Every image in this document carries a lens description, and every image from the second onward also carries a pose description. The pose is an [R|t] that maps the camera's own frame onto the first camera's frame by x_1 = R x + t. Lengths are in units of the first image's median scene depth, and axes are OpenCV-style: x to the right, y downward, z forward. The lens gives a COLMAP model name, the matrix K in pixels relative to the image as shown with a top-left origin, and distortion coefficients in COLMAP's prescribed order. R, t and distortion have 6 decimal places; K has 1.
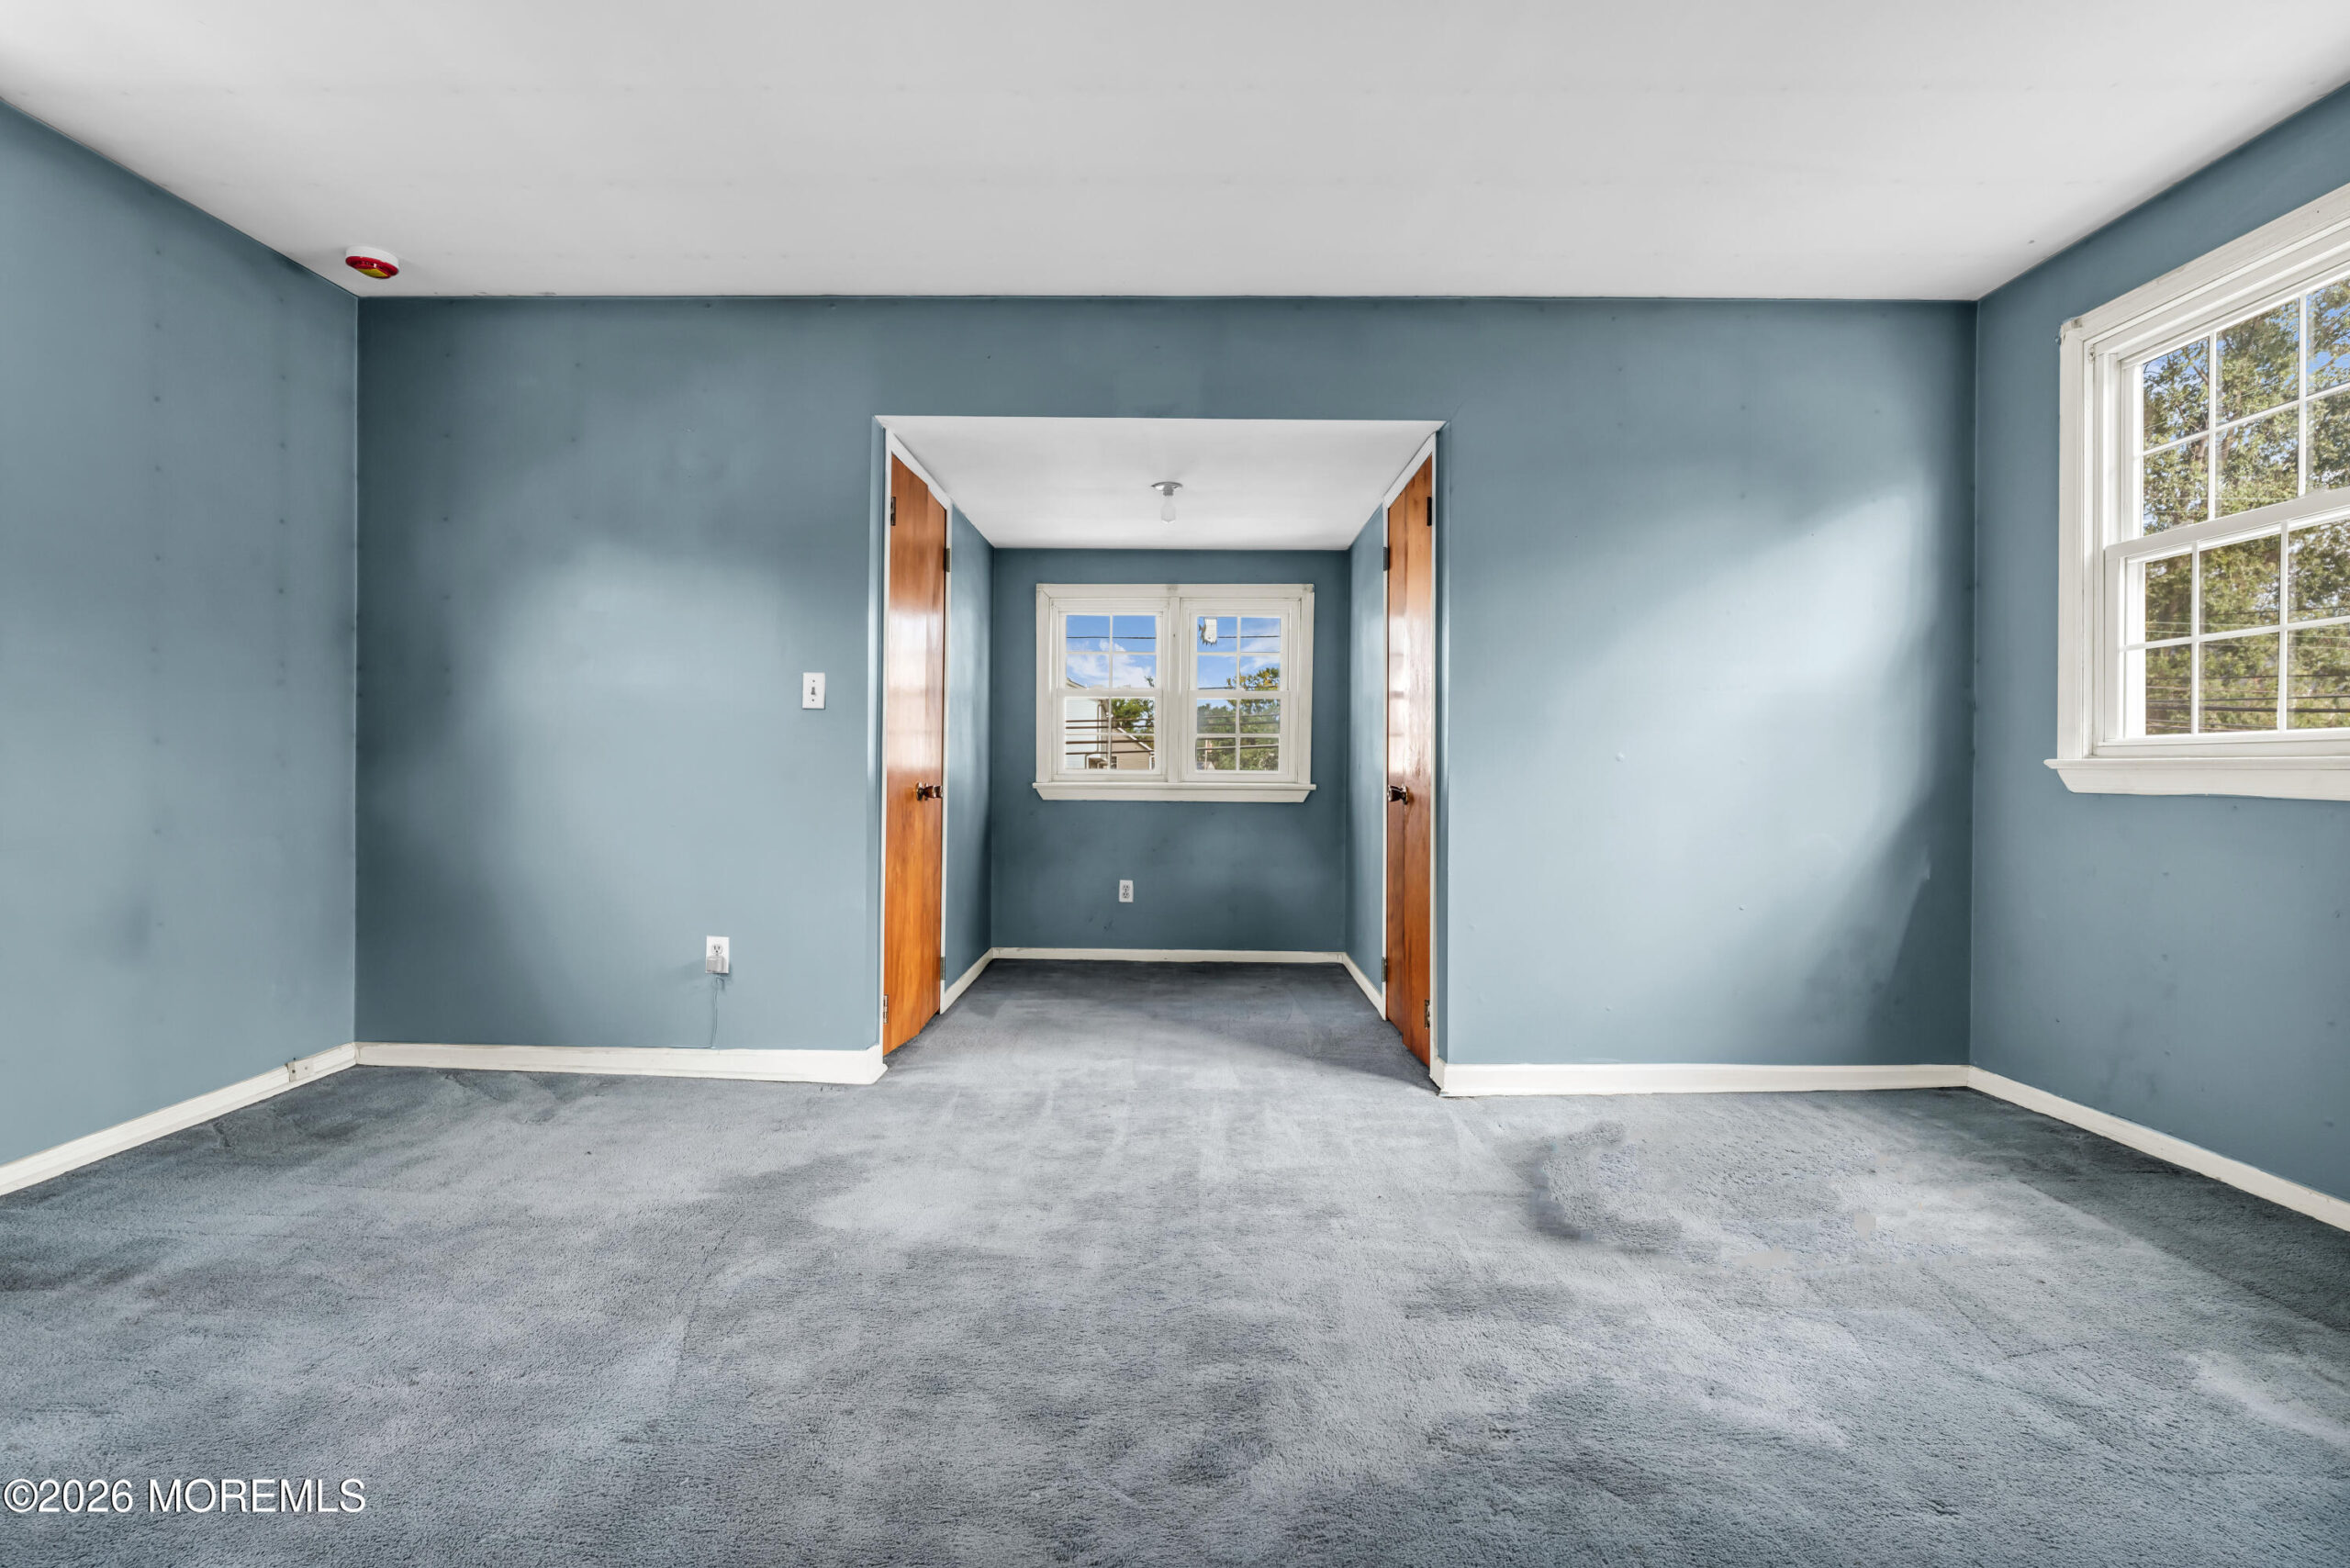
lens RADIAL K [[1182.9, 0, 1175.8], [0, 1182.9, 775.7], [0, 0, 1]] dist [-0.001104, 0.000199]
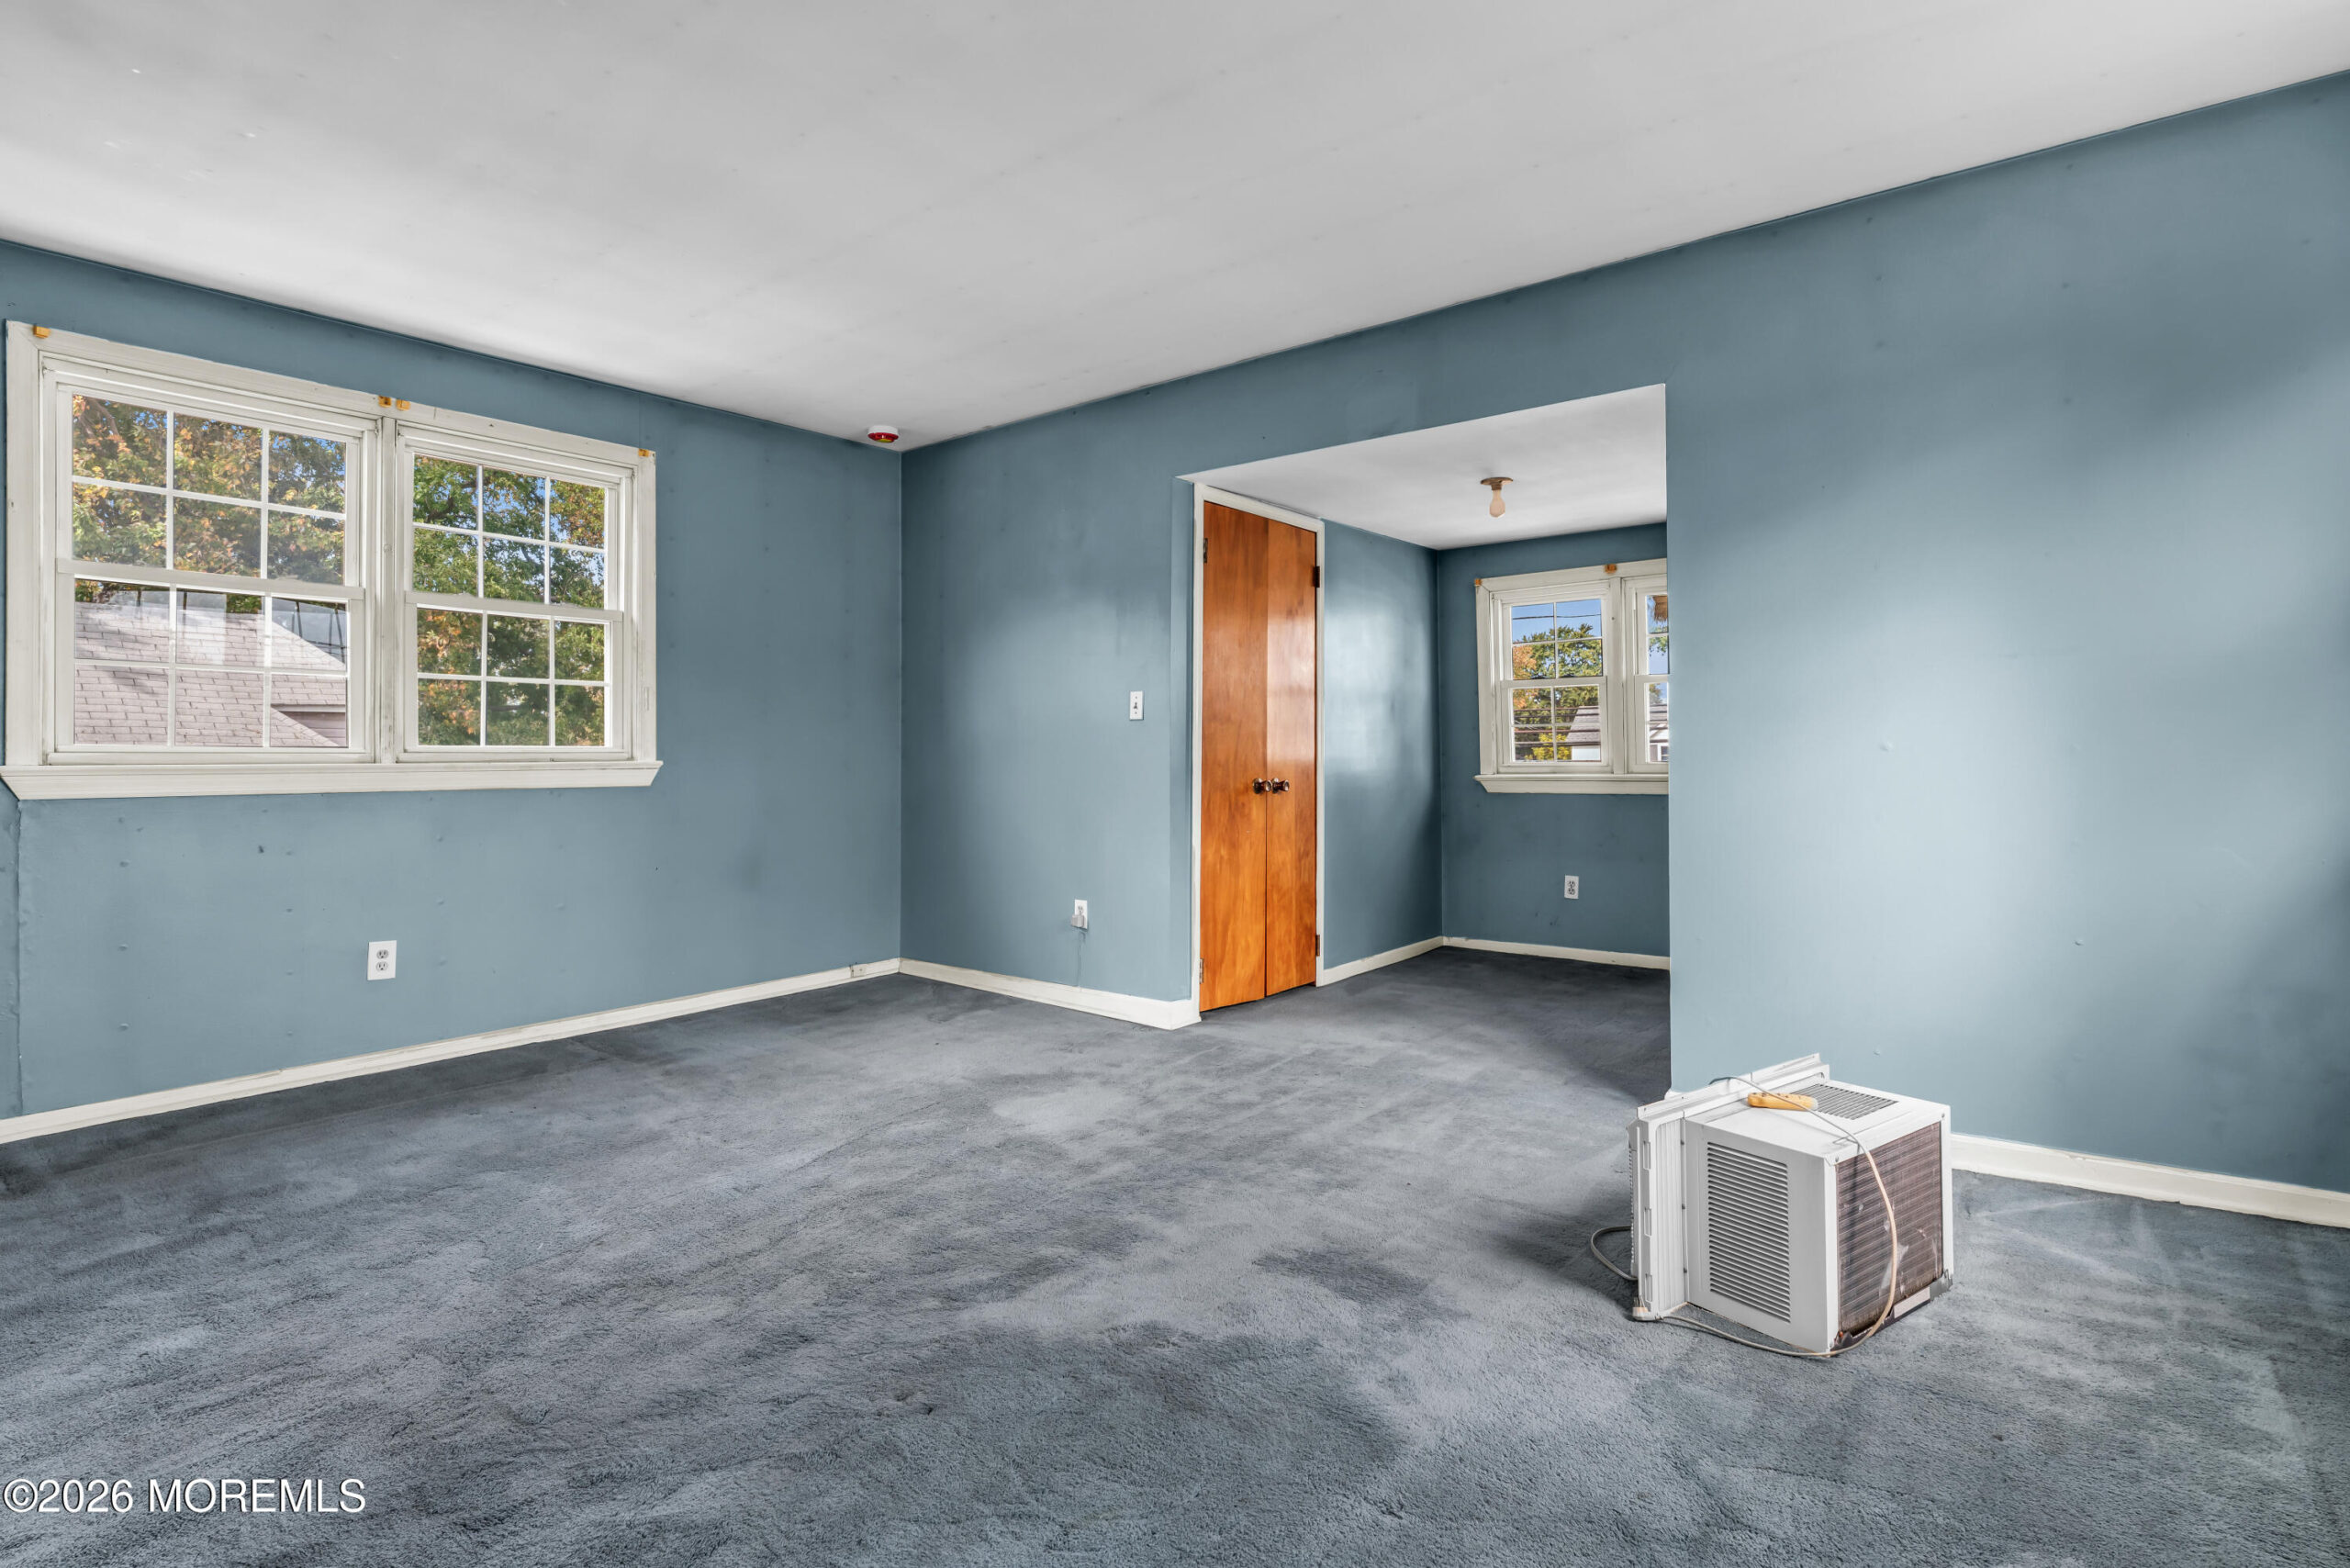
lens RADIAL K [[1231.2, 0, 1171.6], [0, 1231.2, 726.5], [0, 0, 1]] dist [-0.000538, -0.000242]
pose [[0.775325, -0.029860, -0.630856, 0.556211], [0.012268, 0.999405, -0.032227, -0.008150], [0.631443, 0.017247, 0.775230, 0.024405]]
